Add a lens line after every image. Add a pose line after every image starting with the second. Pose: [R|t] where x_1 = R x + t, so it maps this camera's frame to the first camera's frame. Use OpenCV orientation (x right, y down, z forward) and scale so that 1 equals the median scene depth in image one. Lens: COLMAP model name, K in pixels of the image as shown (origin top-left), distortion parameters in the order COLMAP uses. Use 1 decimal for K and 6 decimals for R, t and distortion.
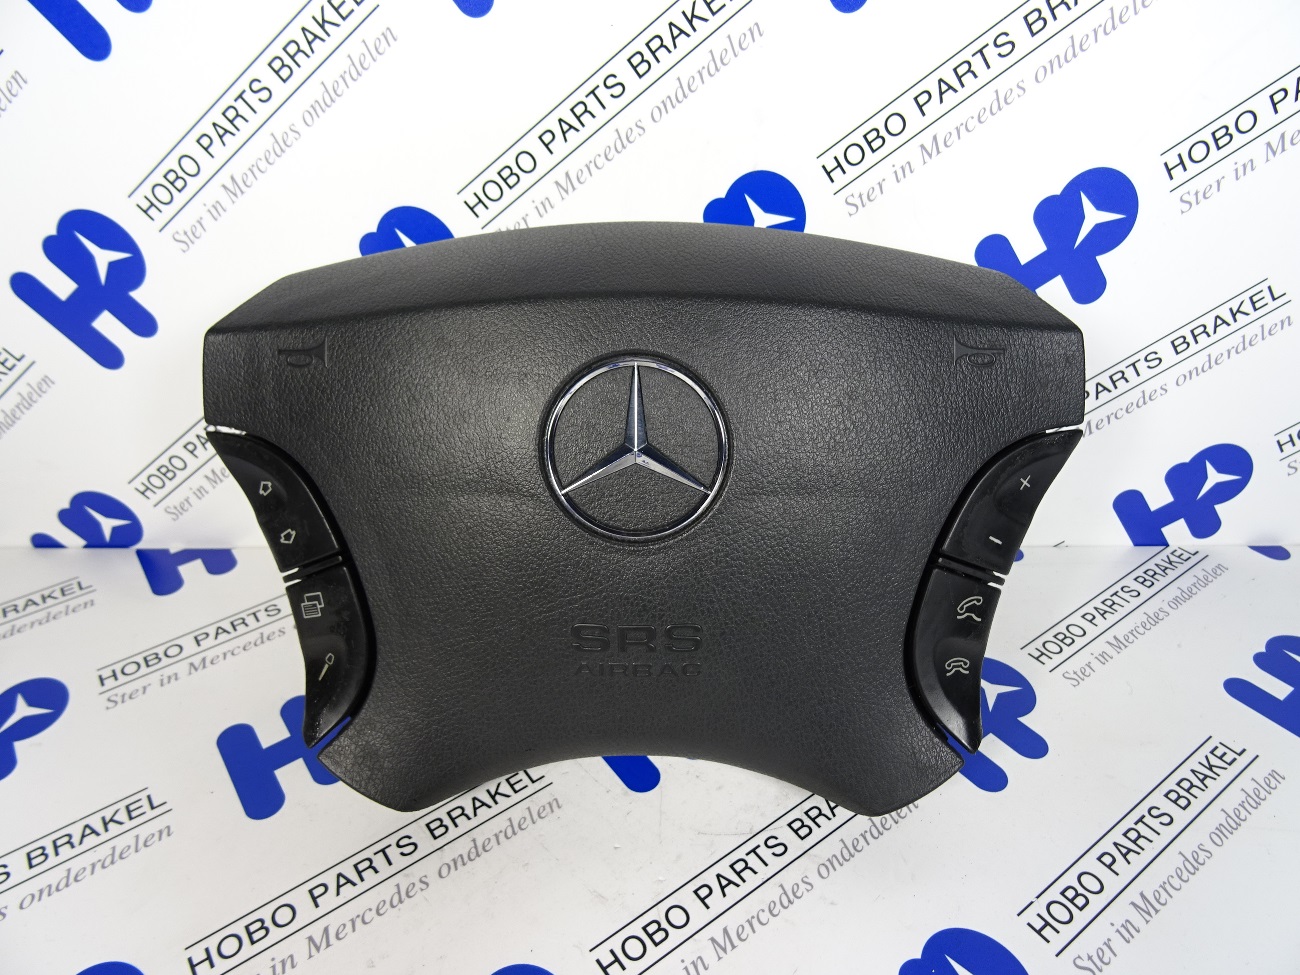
lens RADIAL K [[918.8, 0, 649.3], [0, 918.8, 489.1], [0, 0, 1]] dist [0.002056, -0.013416]
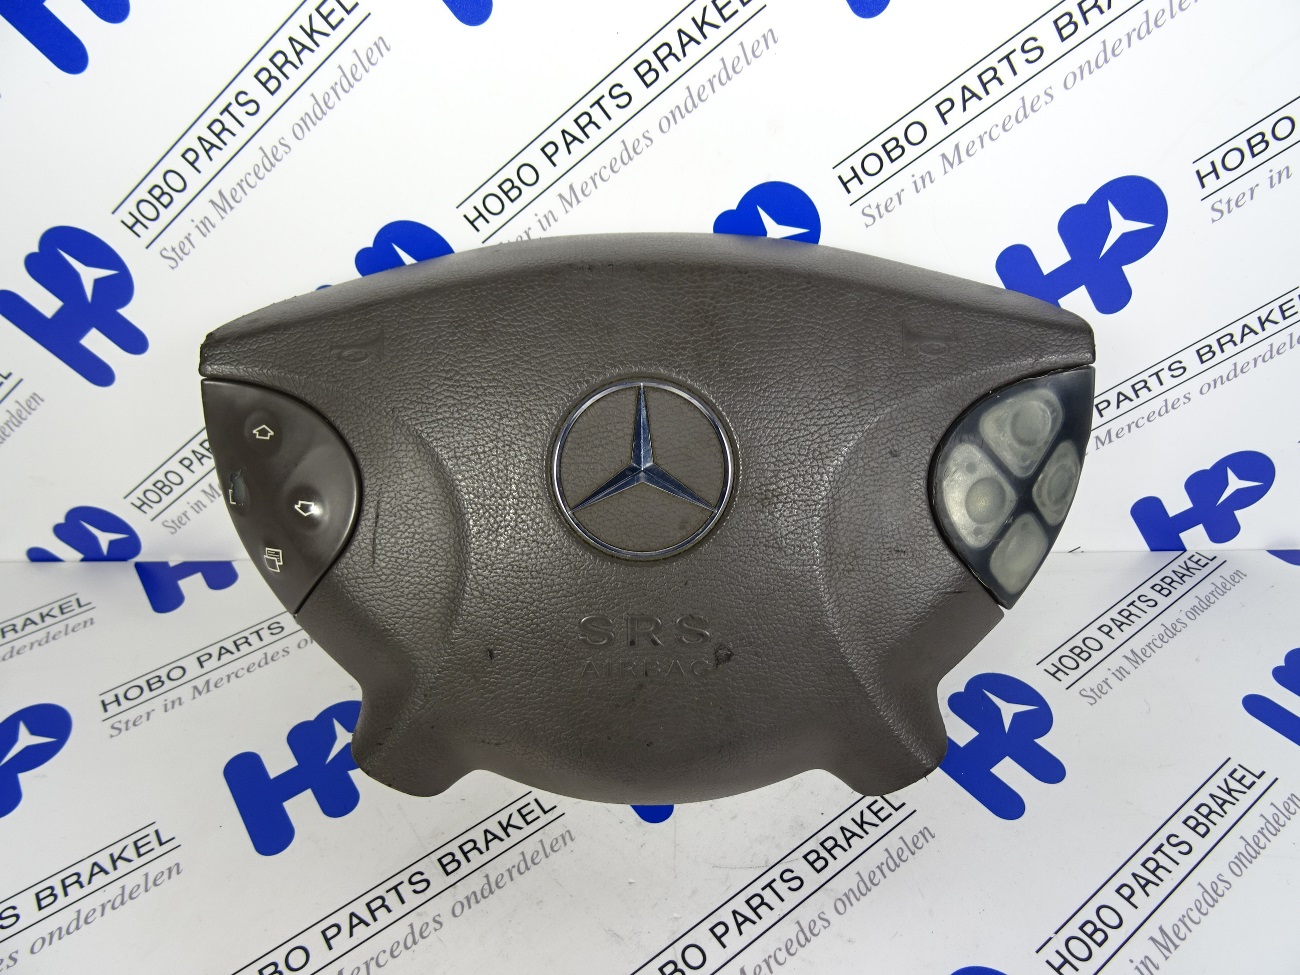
lens RADIAL K [[920.2, 0, 650.5], [0, 920.2, 489.4], [0, 0, 1]] dist [0.003274, -0.014379]
pose [[0.999958, -0.008912, 0.002097, -0.012445], [0.008791, 0.998614, 0.051894, -0.081315], [-0.002557, -0.051874, 0.998650, 0.029191]]
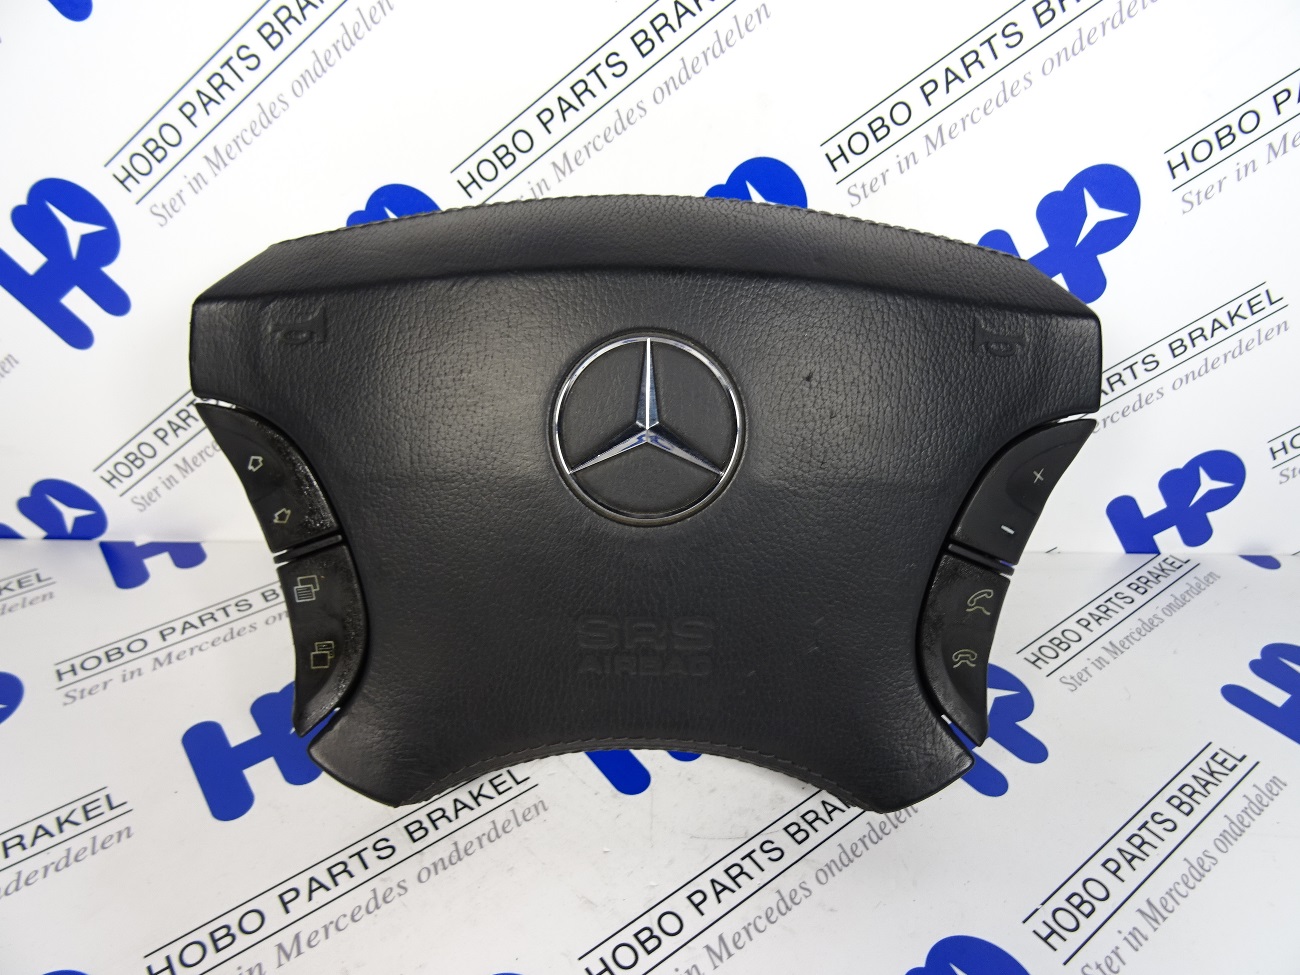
lens RADIAL K [[919.0, 0, 649.2], [0, 919.0, 490.4], [0, 0, 1]] dist [0.003182, -0.014722]
pose [[0.999287, 0.017513, 0.033441, -0.027841], [-0.016739, 0.999589, -0.023272, 0.034965], [-0.033834, 0.022695, 0.999170, 0.034272]]
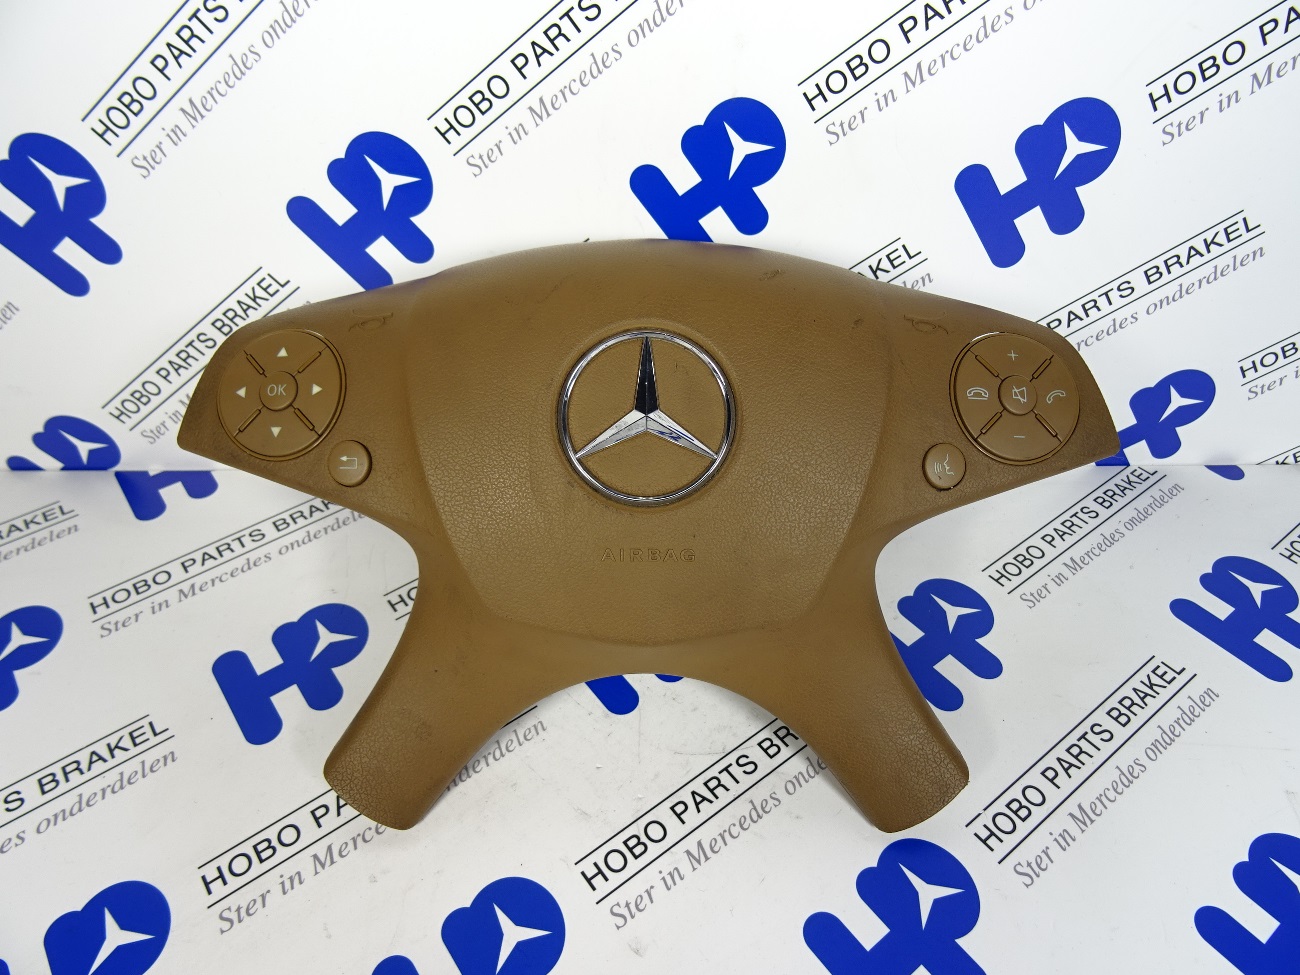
lens RADIAL K [[920.6, 0, 648.2], [0, 920.6, 486.0], [0, 0, 1]] dist [0.000606, -0.010335]
pose [[0.999618, -0.004219, 0.027332, -0.005320], [0.000403, 0.990412, 0.138143, -0.079505], [-0.027653, -0.138079, 0.990035, -0.018123]]
